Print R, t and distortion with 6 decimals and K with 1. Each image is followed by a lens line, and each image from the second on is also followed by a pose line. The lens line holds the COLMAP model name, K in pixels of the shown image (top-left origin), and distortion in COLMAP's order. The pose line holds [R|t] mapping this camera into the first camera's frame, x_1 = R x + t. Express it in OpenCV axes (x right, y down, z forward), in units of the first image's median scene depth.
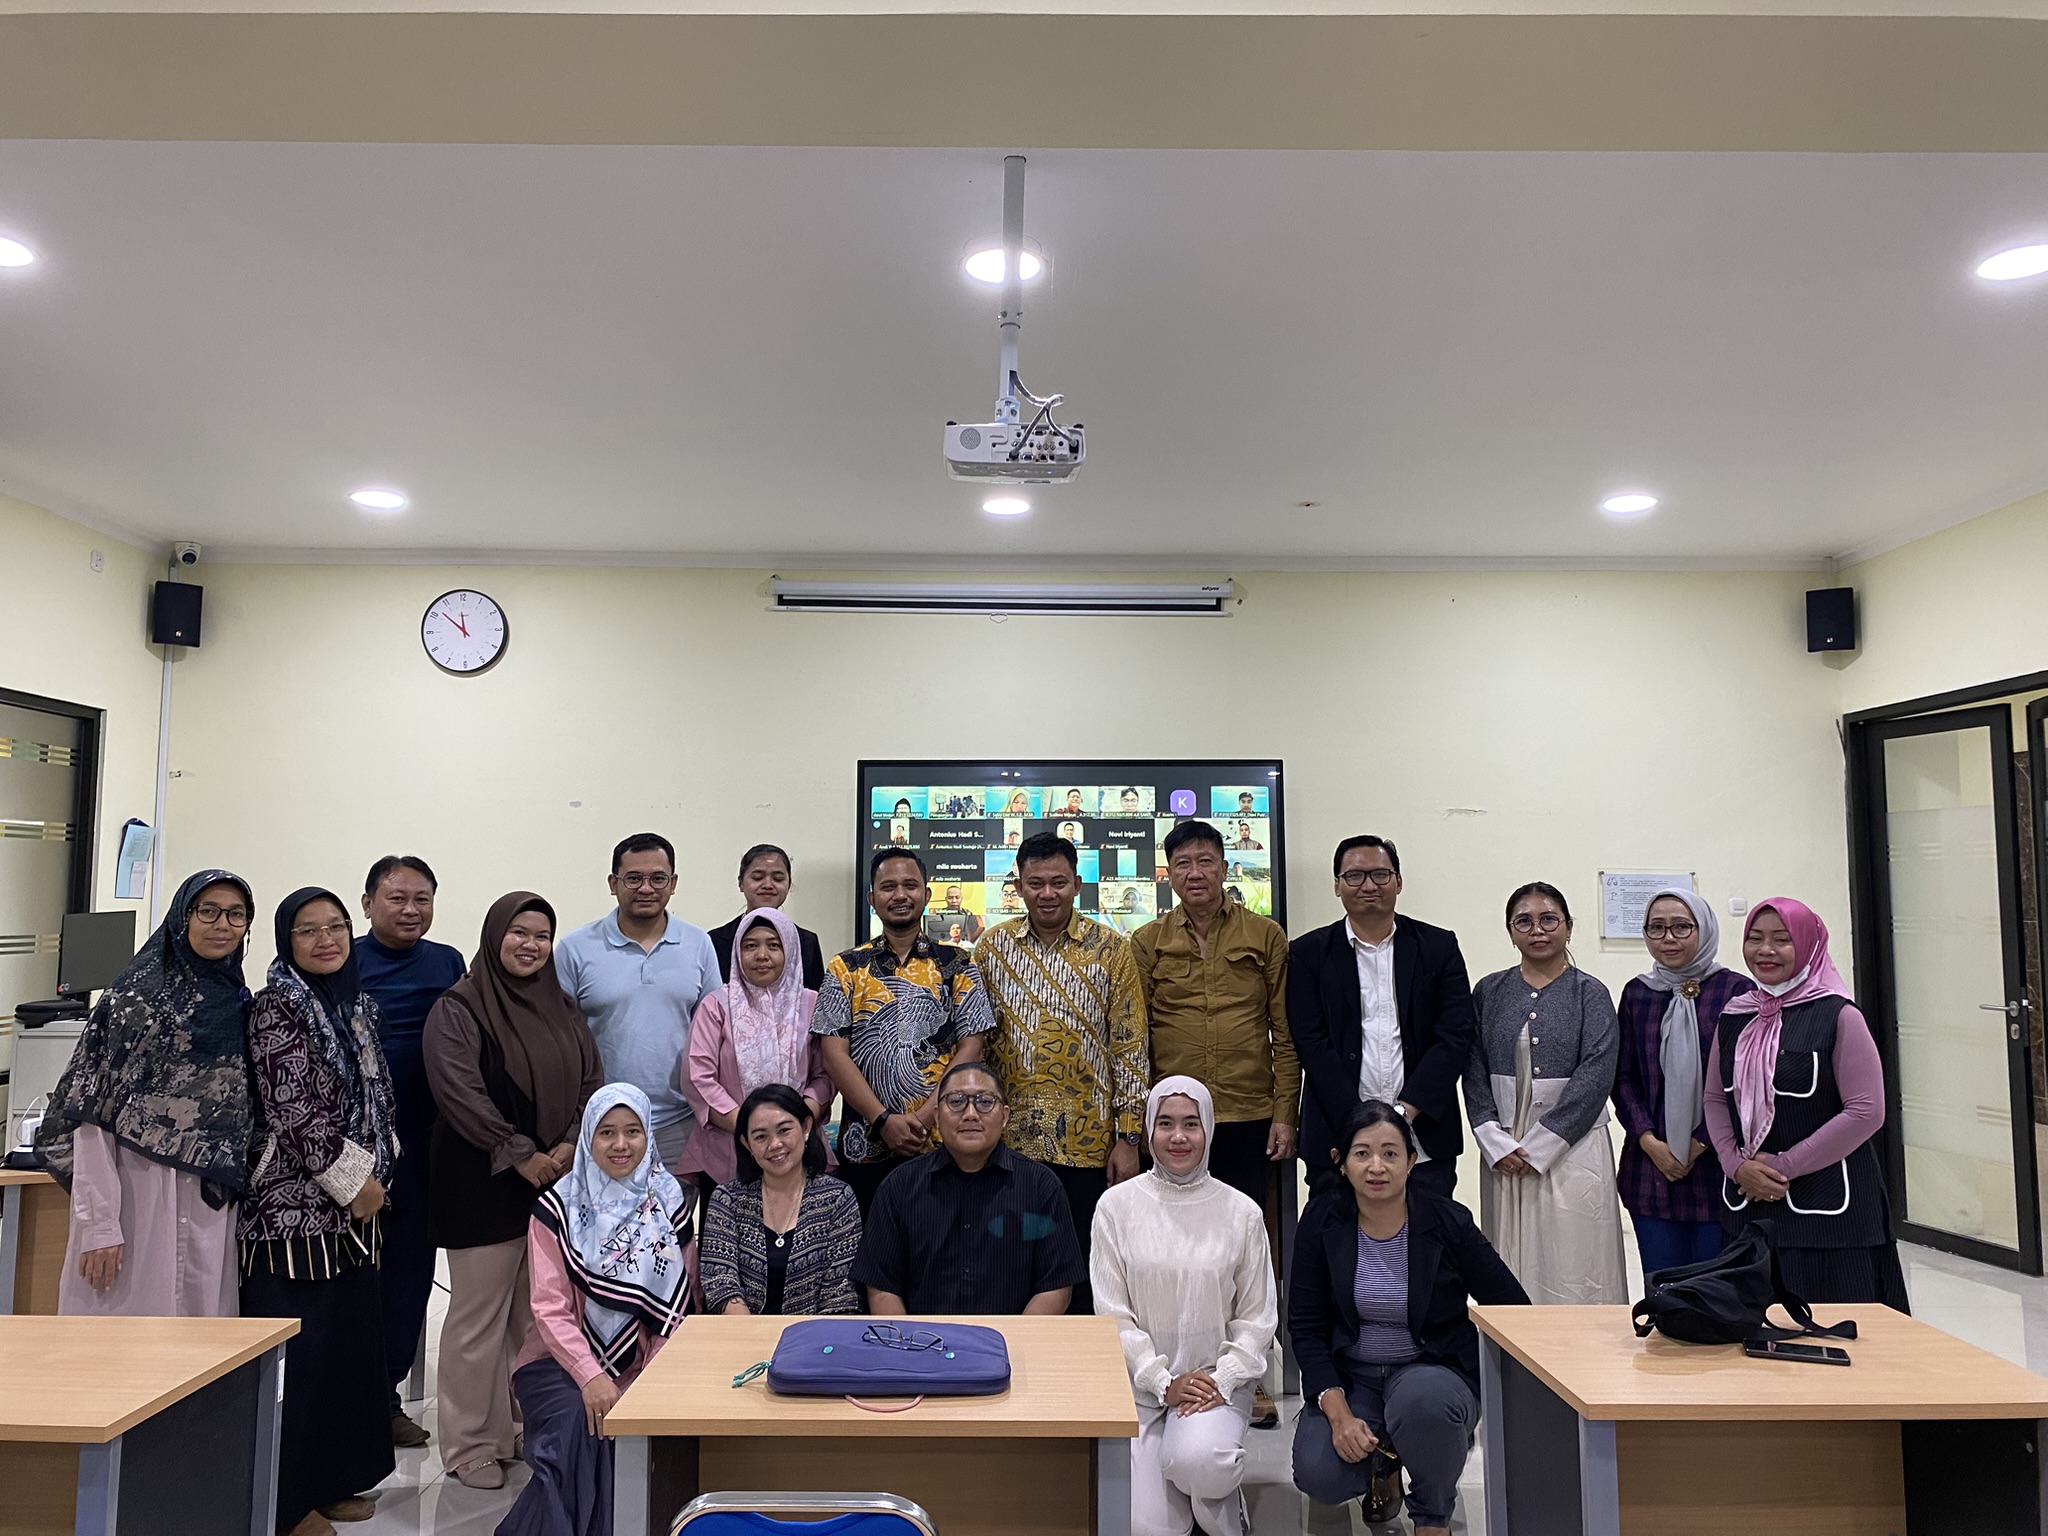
lens RADIAL K [[1569.5, 0, 1023.4], [0, 1569.5, 757.5], [0, 0, 1]] dist [0.045796, -0.078119]
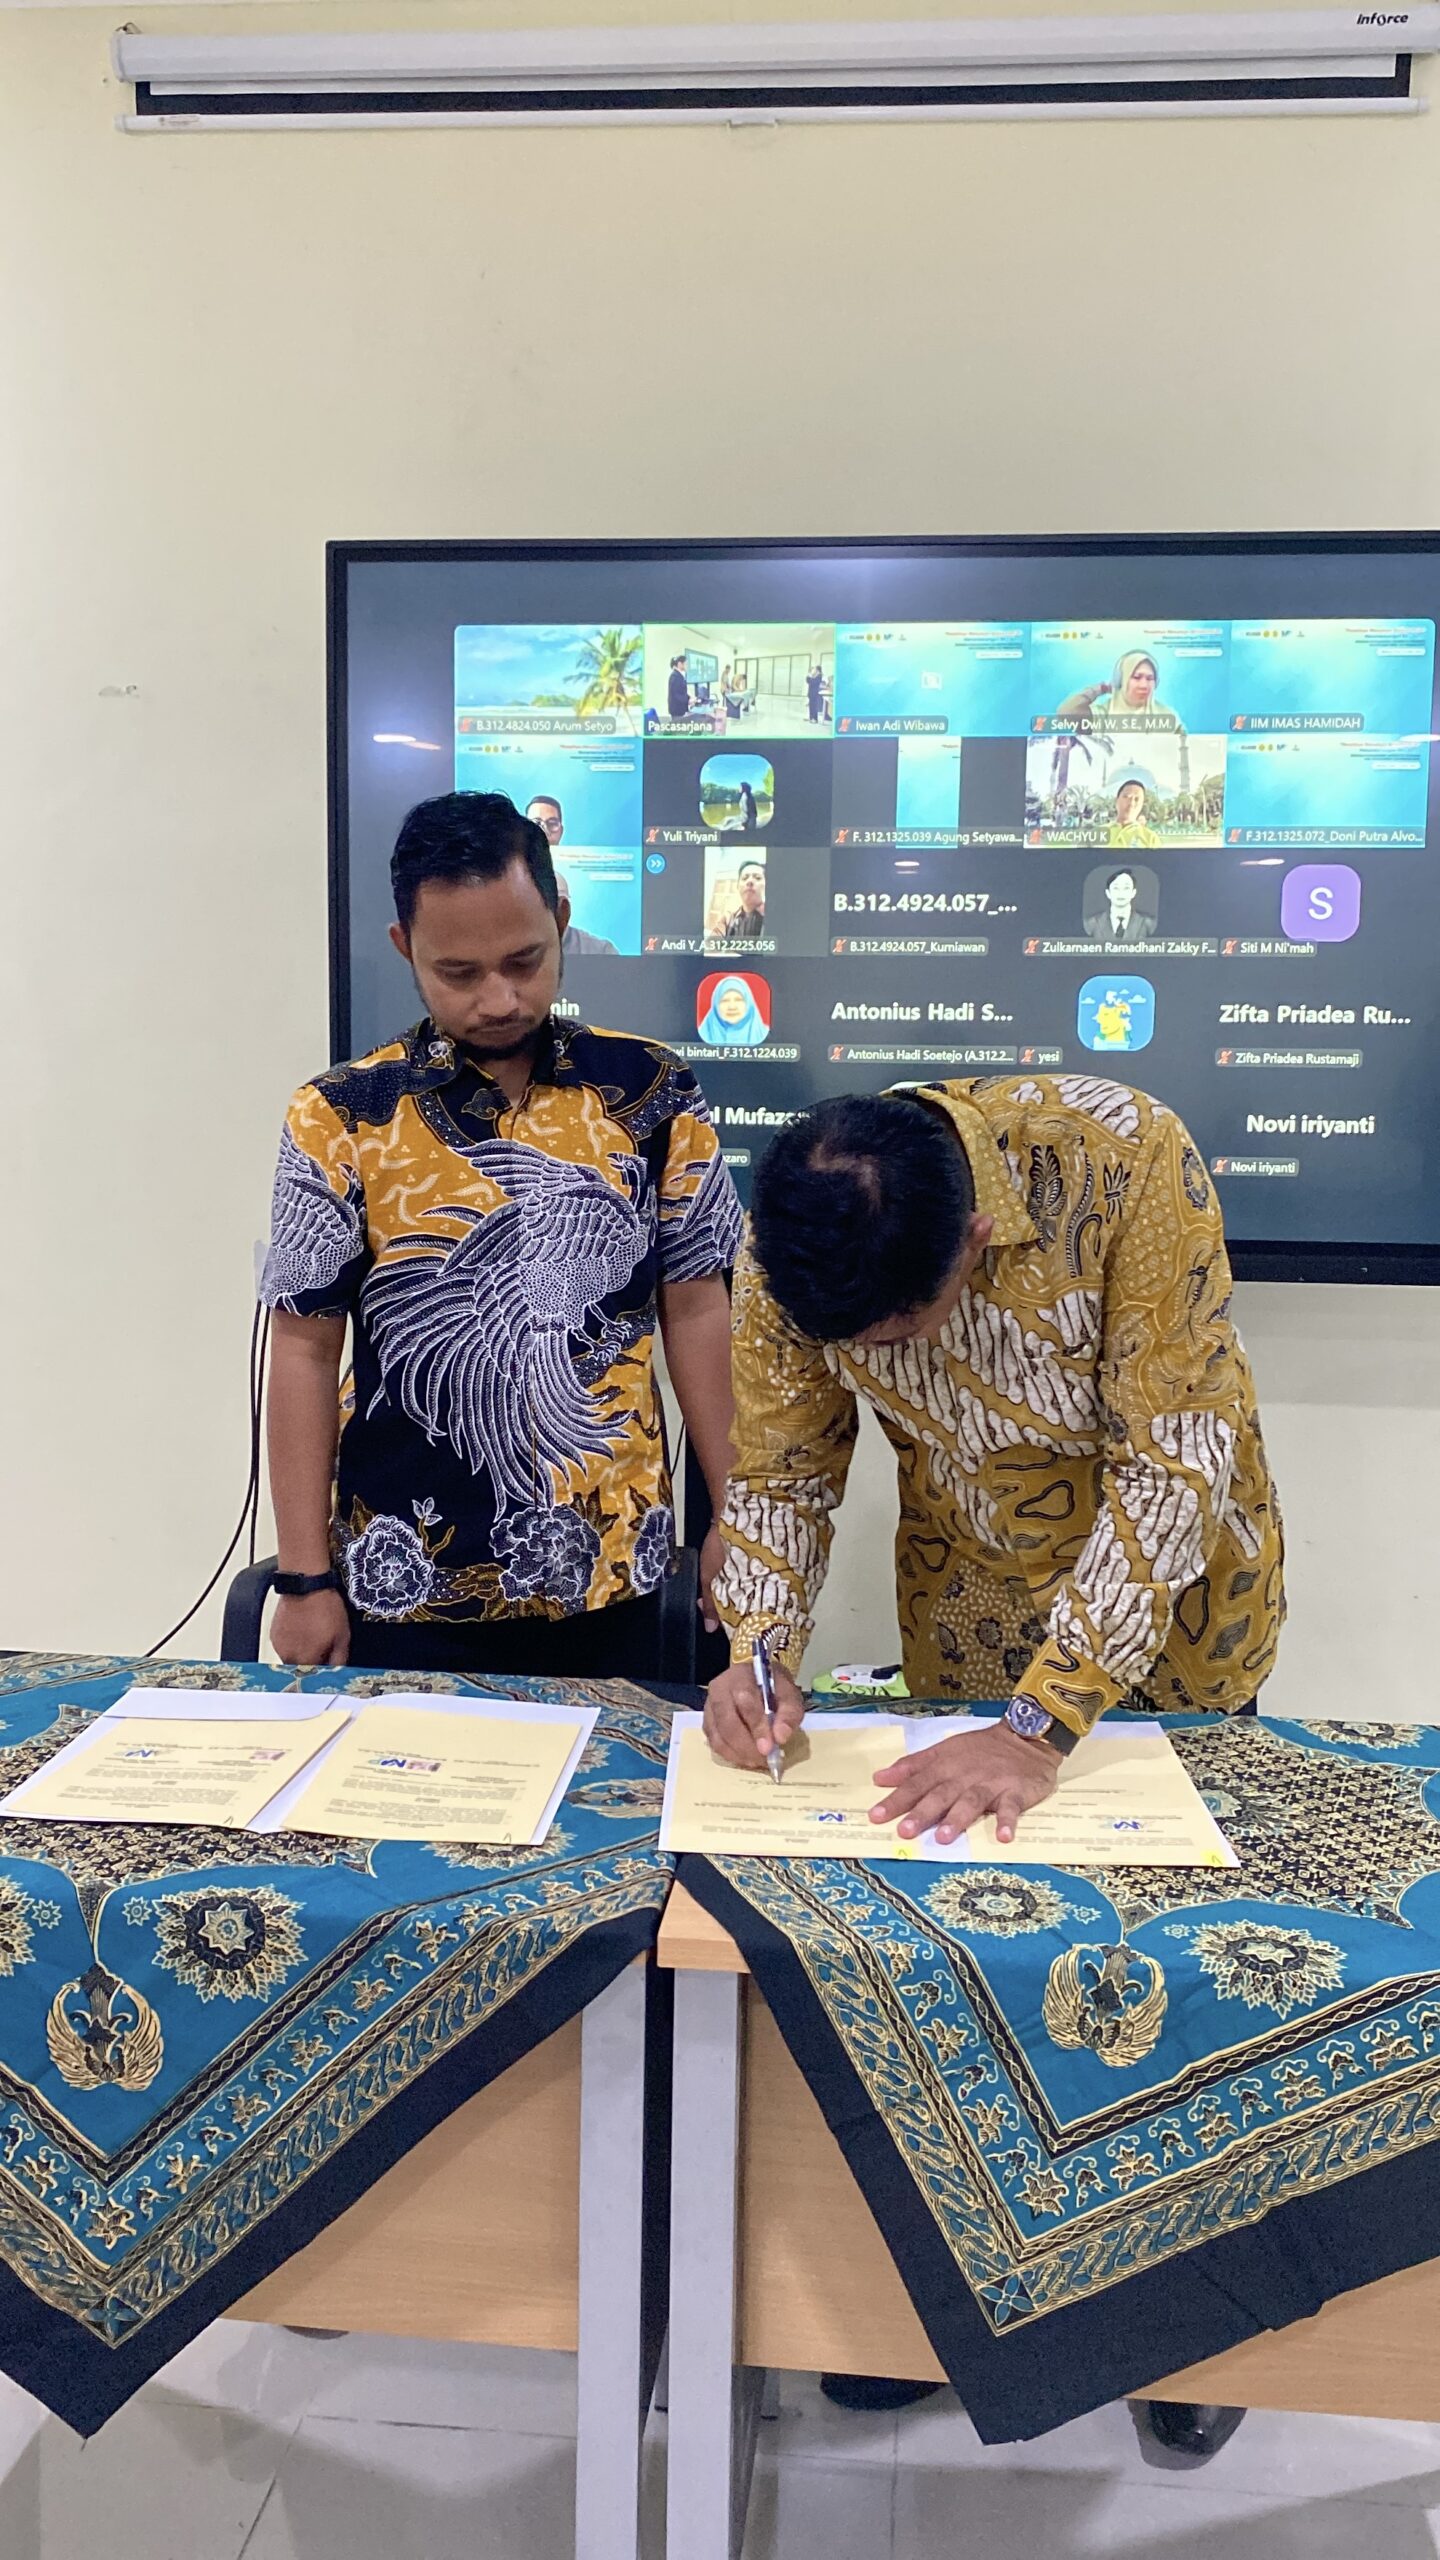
lens RADIAL K [[2241.6, 0, 703.6], [0, 2241.6, 1290.8], [0, 0, 1]] dist [0.060577, -0.129225]
pose [[0.993801, 0.028637, -0.107422, 0.037968], [-0.004140, 0.975117, 0.221654, 0.054879], [0.111096, -0.219836, 0.969190, 0.498273]]
